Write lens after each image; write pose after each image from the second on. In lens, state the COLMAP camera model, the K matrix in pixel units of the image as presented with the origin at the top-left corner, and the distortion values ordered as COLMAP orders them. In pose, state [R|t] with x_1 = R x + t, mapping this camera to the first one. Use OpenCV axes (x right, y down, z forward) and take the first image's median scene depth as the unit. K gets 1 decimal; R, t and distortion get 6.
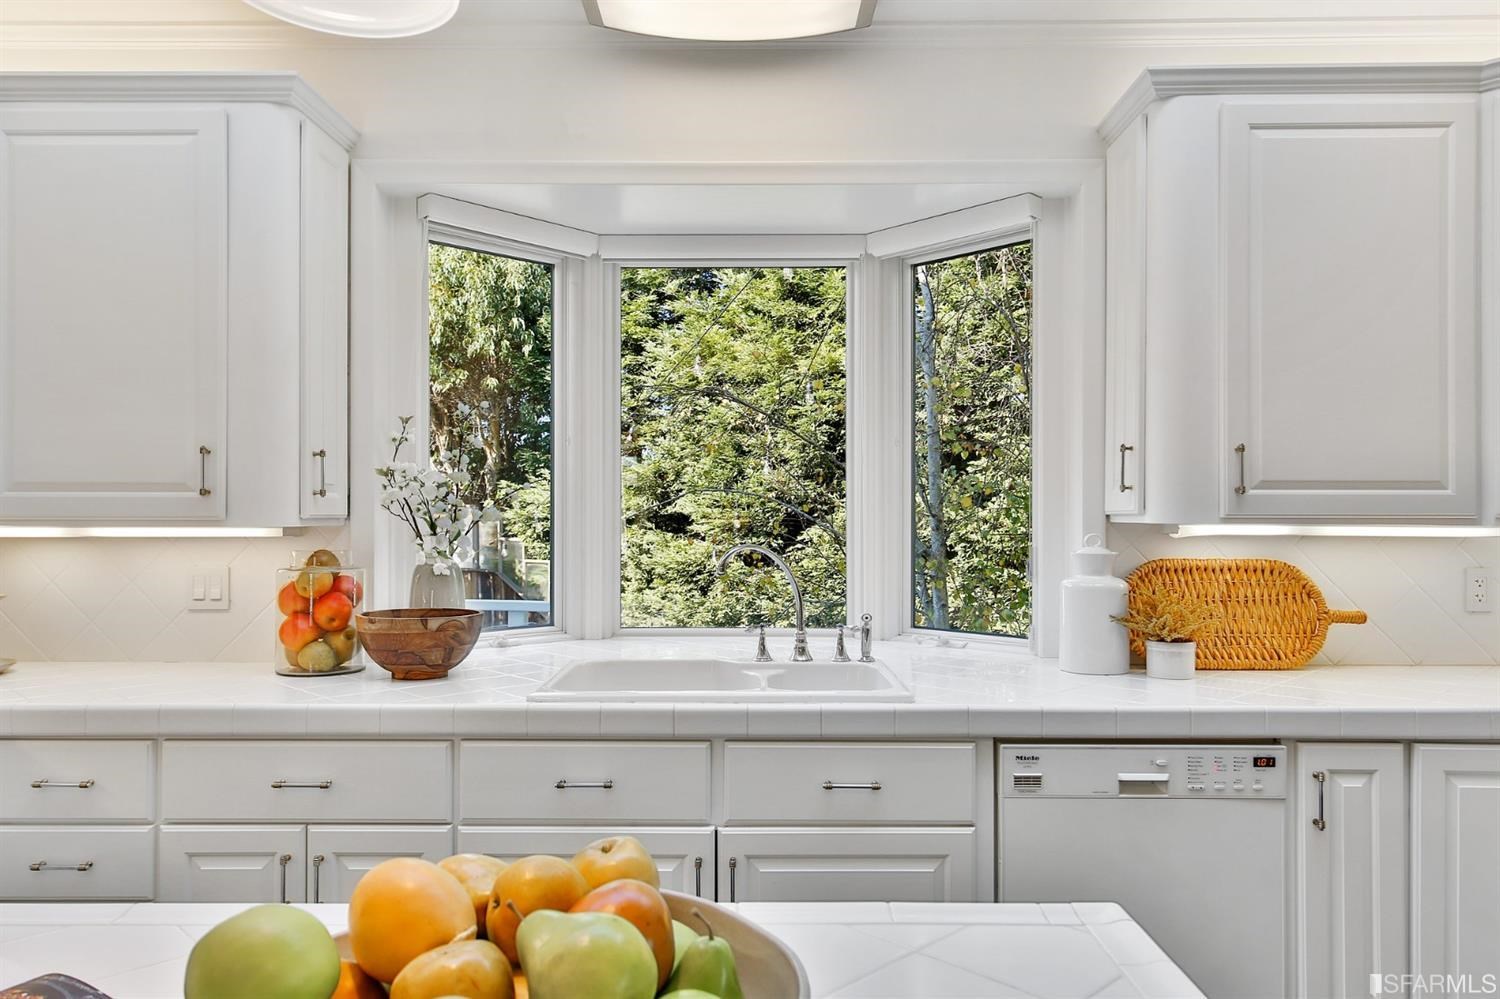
lens RADIAL K [[1036.9, 0, 751.9], [0, 1036.9, 507.4], [0, 0, 1]] dist [0.022041, -0.007438]
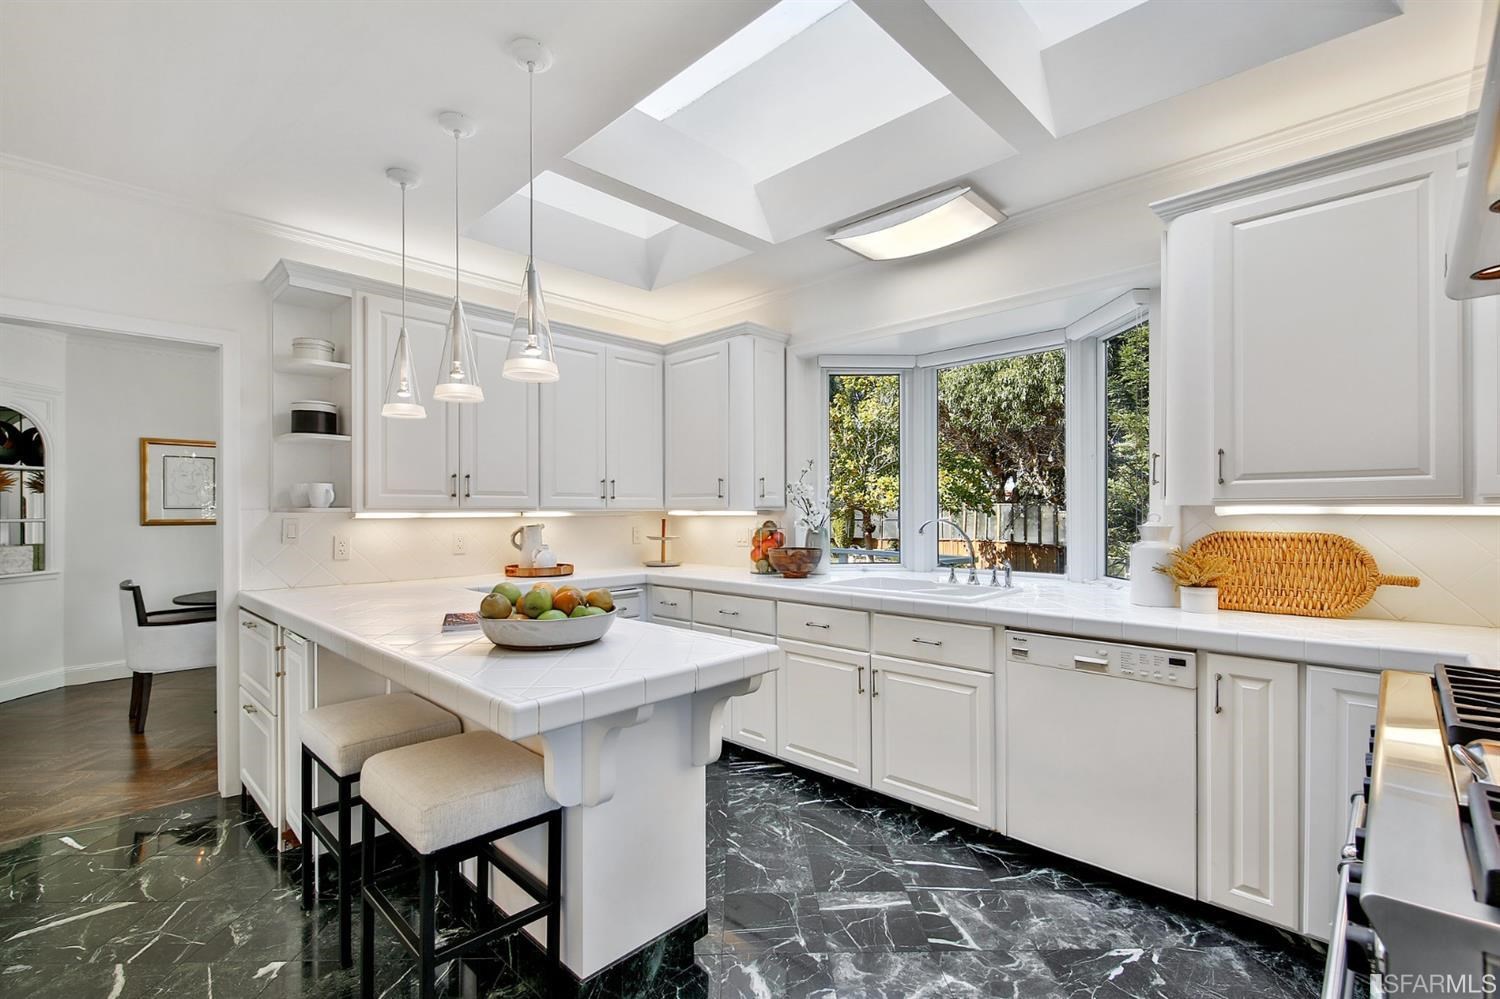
lens RADIAL K [[667.2, 0, 750.6], [0, 667.2, 509.6], [0, 0, 1]] dist [0.002200, -0.000246]
pose [[0.723613, -0.005288, -0.690185, 0.587596], [0.008945, 0.999959, 0.001717, 0.013933], [0.690148, -0.007416, 0.723631, -0.100610]]
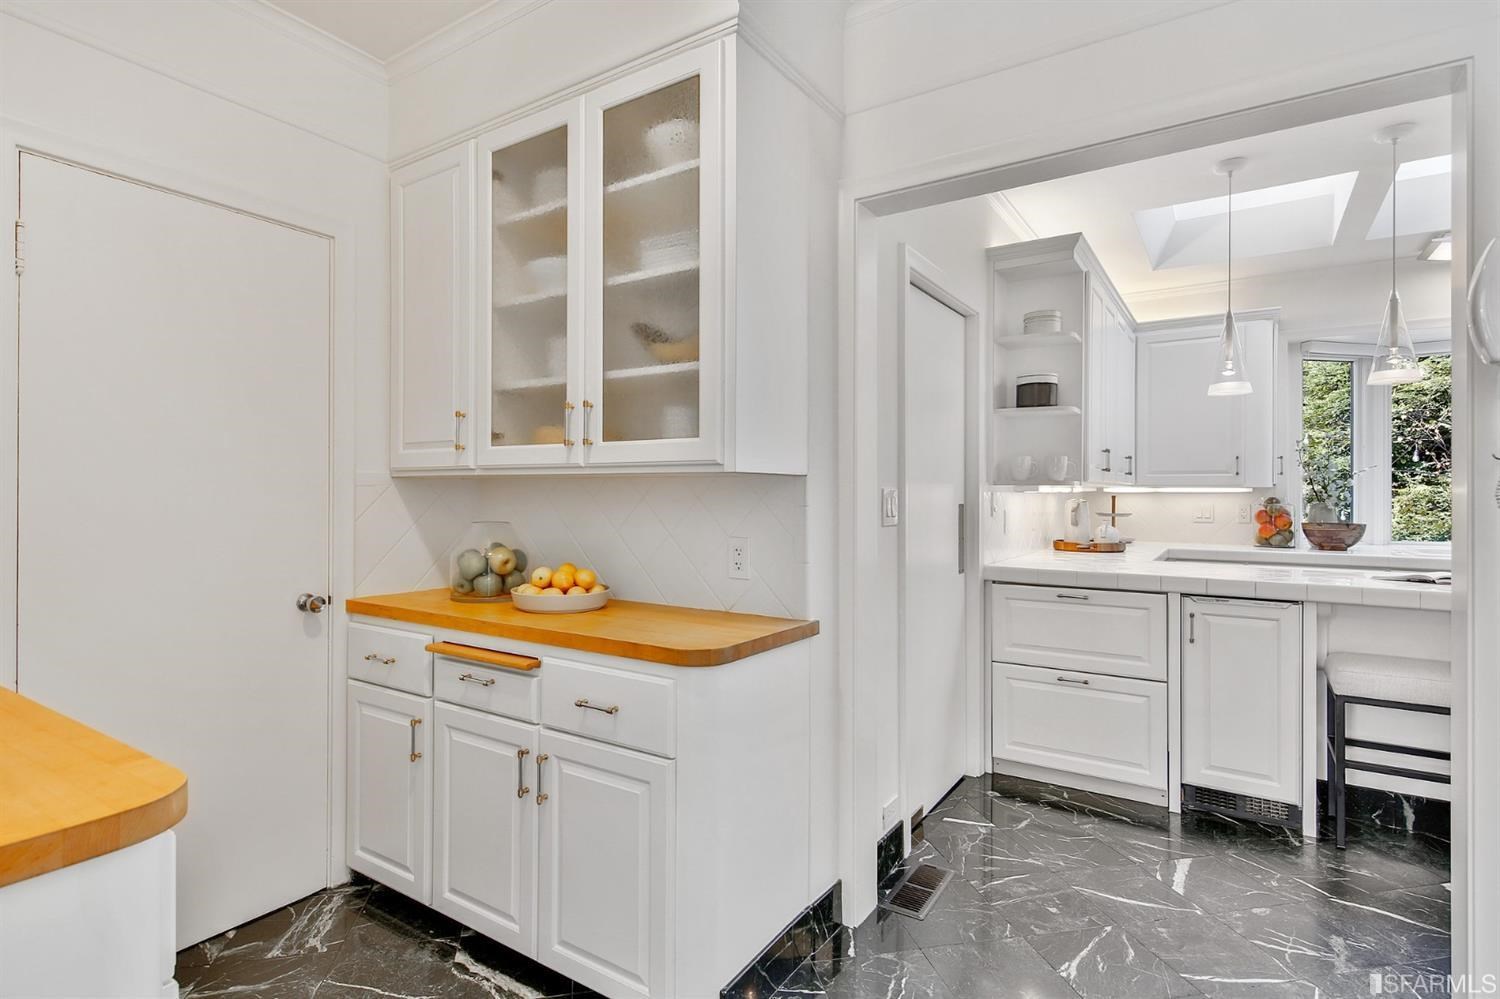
lens RADIAL K [[752.2, 0, 748.4], [0, 752.2, 496.6], [0, 0, 1]] dist [-0.002117, -0.000444]
pose [[0.837989, 0.004877, -0.545665, -0.487713], [0.002449, 0.999916, 0.012698, 0.014674], [0.545681, -0.011977, 0.837907, -1.145145]]
